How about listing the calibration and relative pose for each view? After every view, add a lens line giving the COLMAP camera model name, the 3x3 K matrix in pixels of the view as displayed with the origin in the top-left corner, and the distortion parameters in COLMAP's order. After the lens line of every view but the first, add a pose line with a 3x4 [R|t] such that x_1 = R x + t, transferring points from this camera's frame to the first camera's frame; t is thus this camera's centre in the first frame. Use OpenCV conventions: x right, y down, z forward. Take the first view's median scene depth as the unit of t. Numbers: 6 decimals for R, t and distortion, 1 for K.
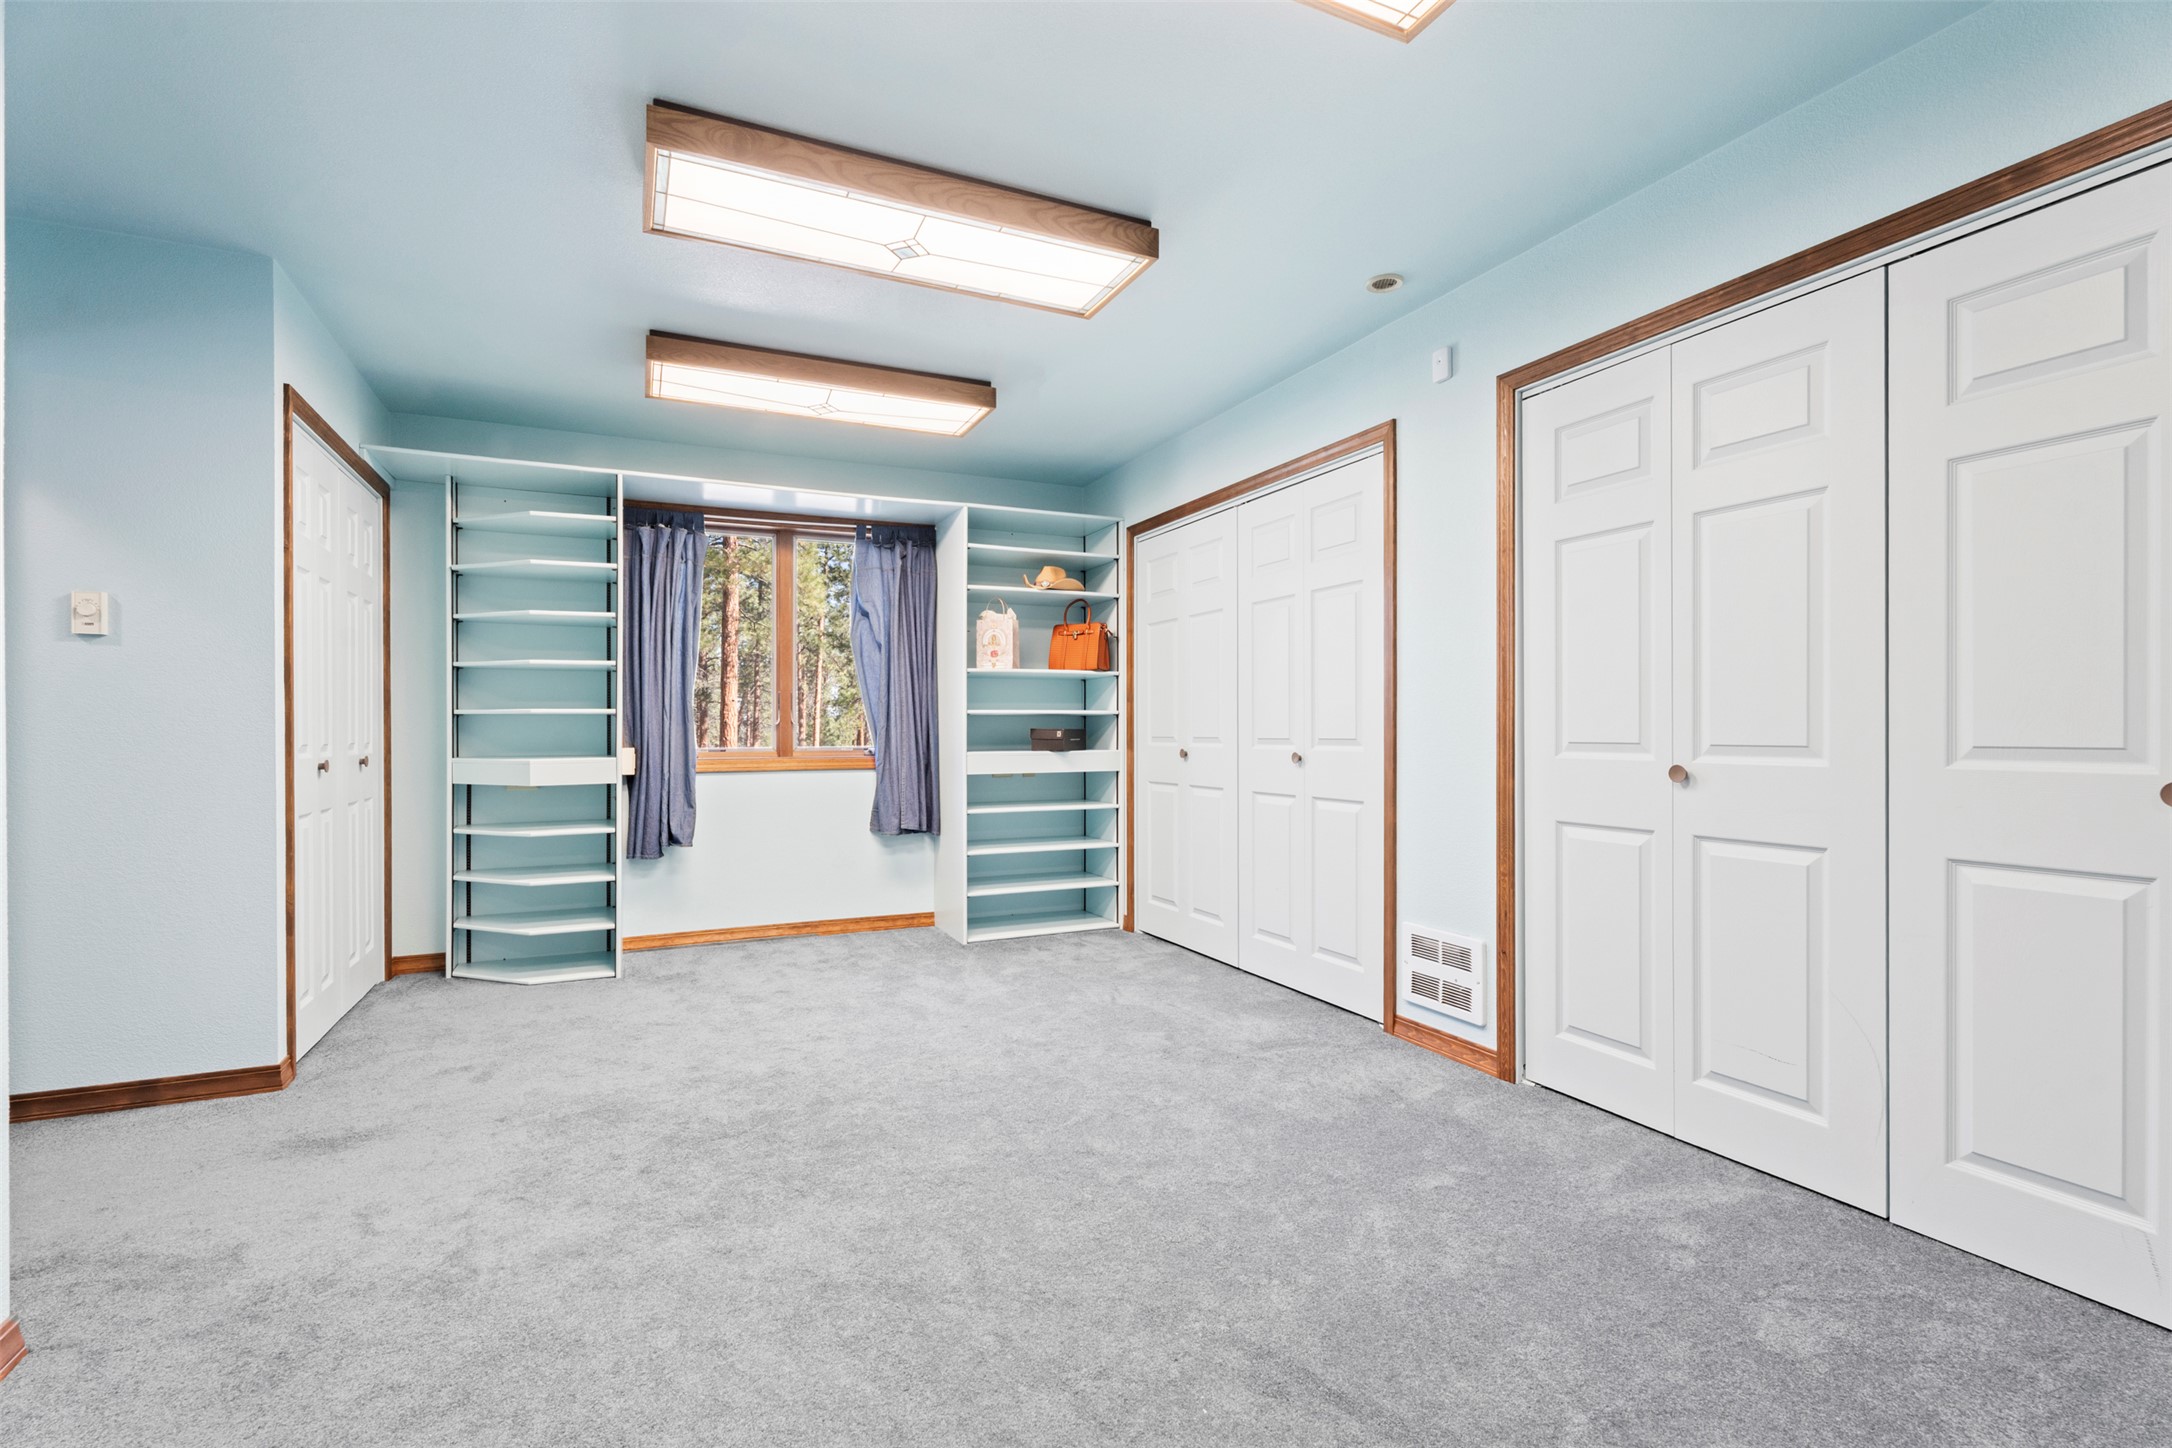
lens RADIAL K [[989.2, 0, 1083.0], [0, 989.2, 742.4], [0, 0, 1]] dist [0.001293, 0.000020]
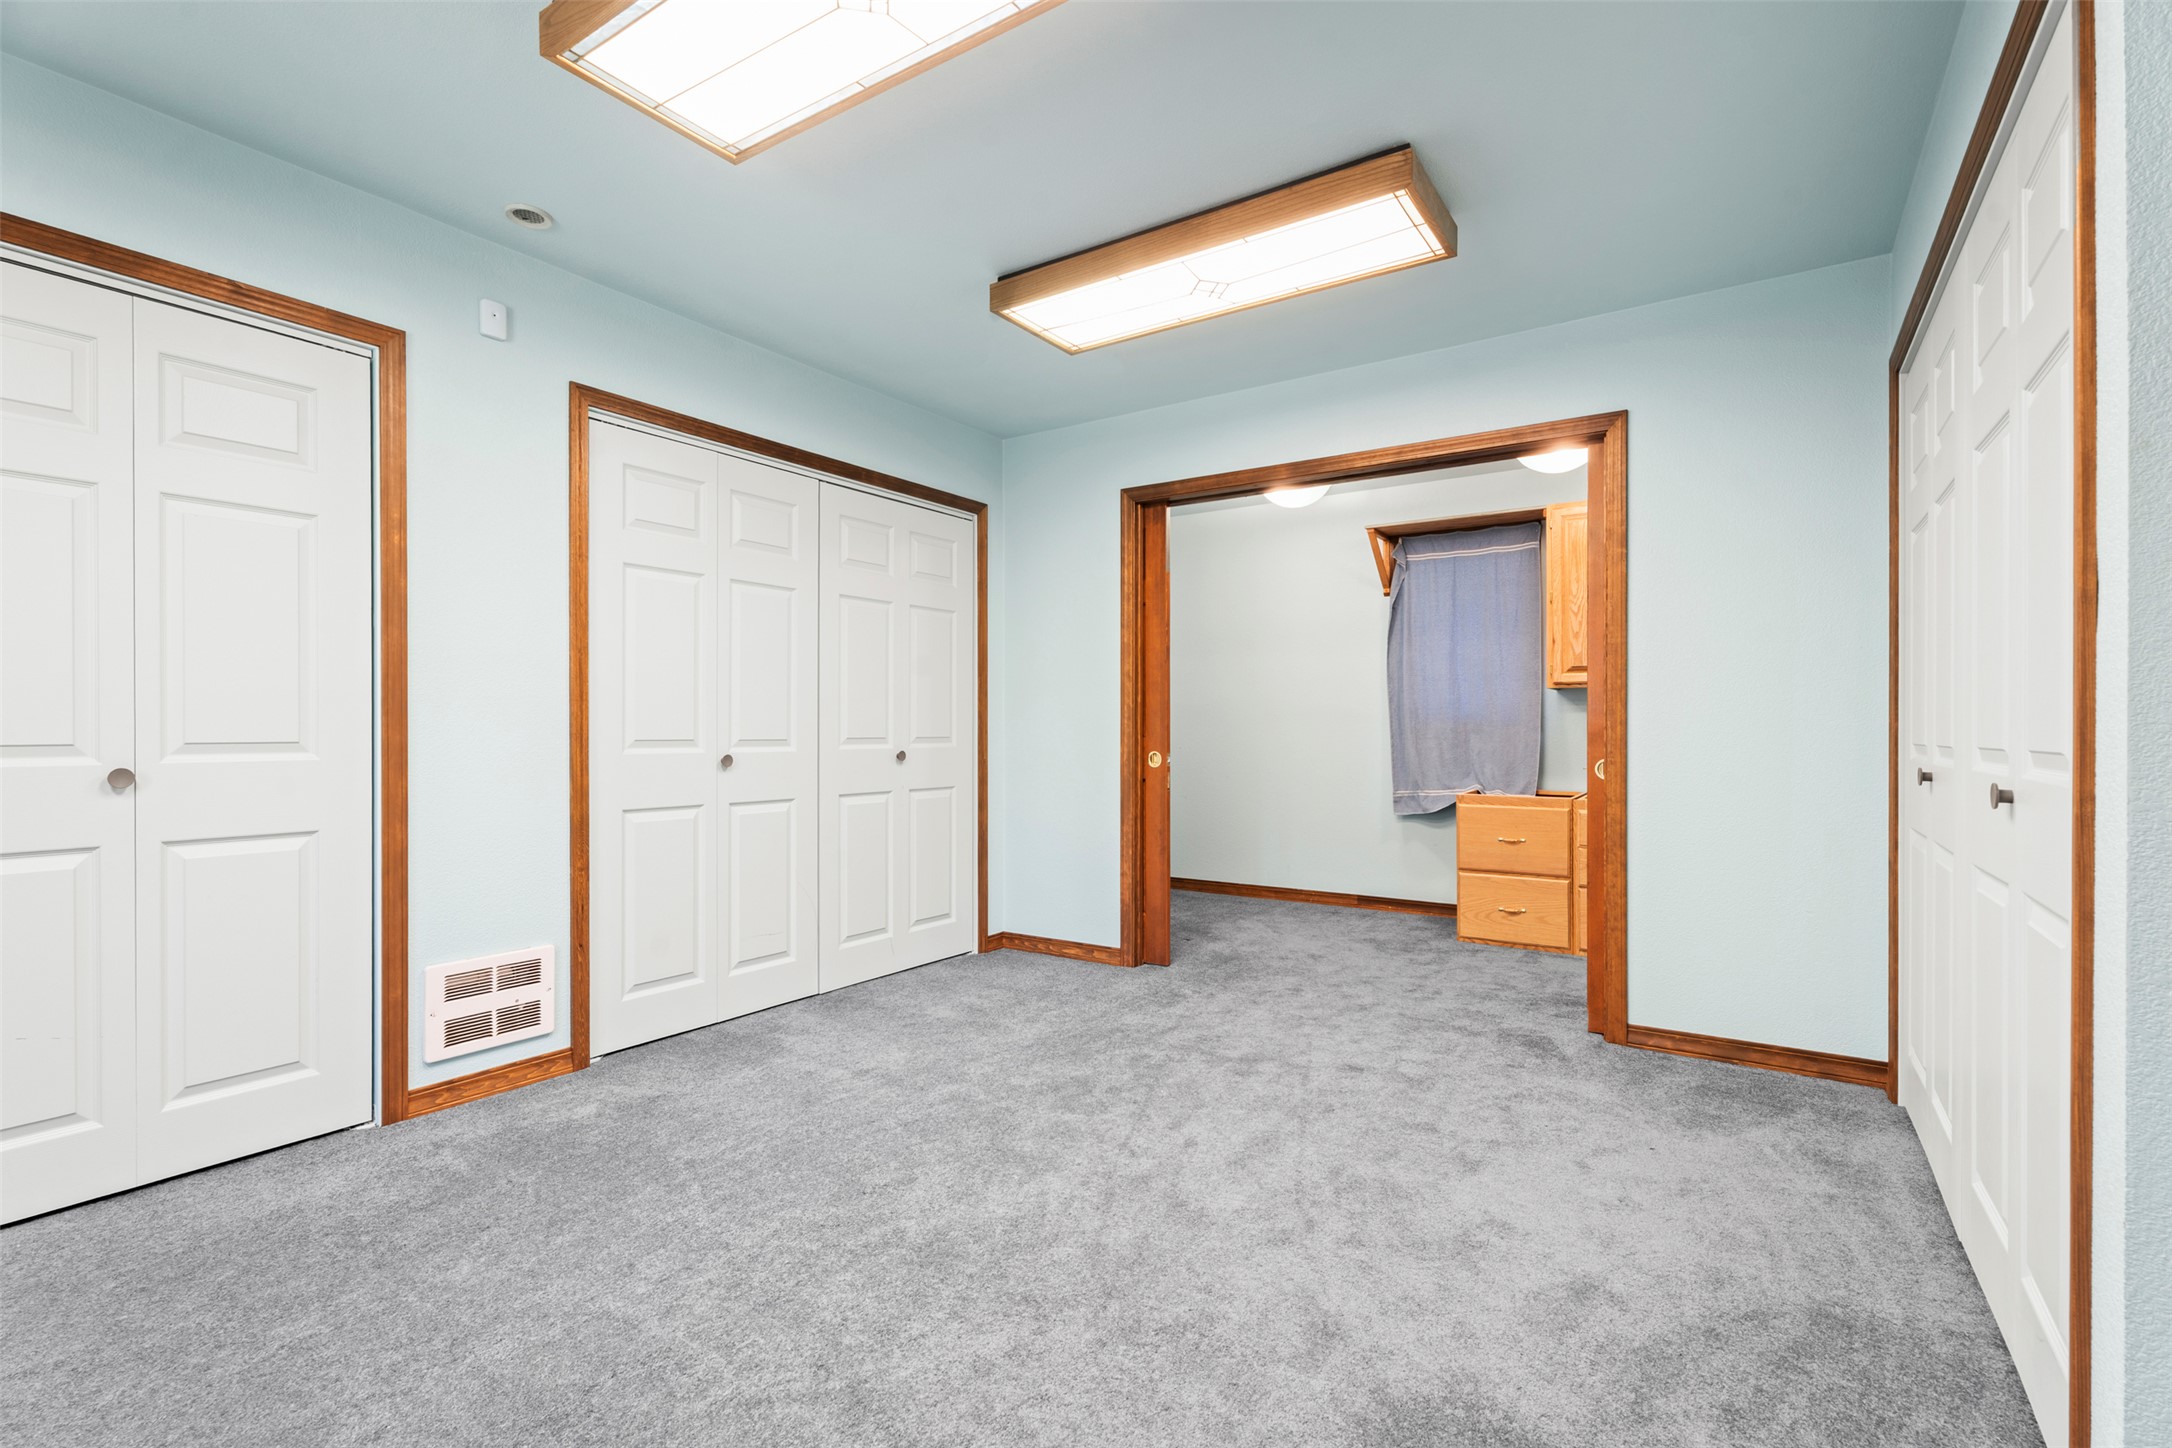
lens RADIAL K [[974.9, 0, 1086.0], [0, 974.9, 724.0], [0, 0, 1]] dist [0.004051, 0.000060]
pose [[-0.521361, 0.000239, 0.853336, -0.683153], [0.005169, 0.999982, 0.002878, -0.017783], [-0.853321, 0.005911, -0.521353, 1.028694]]
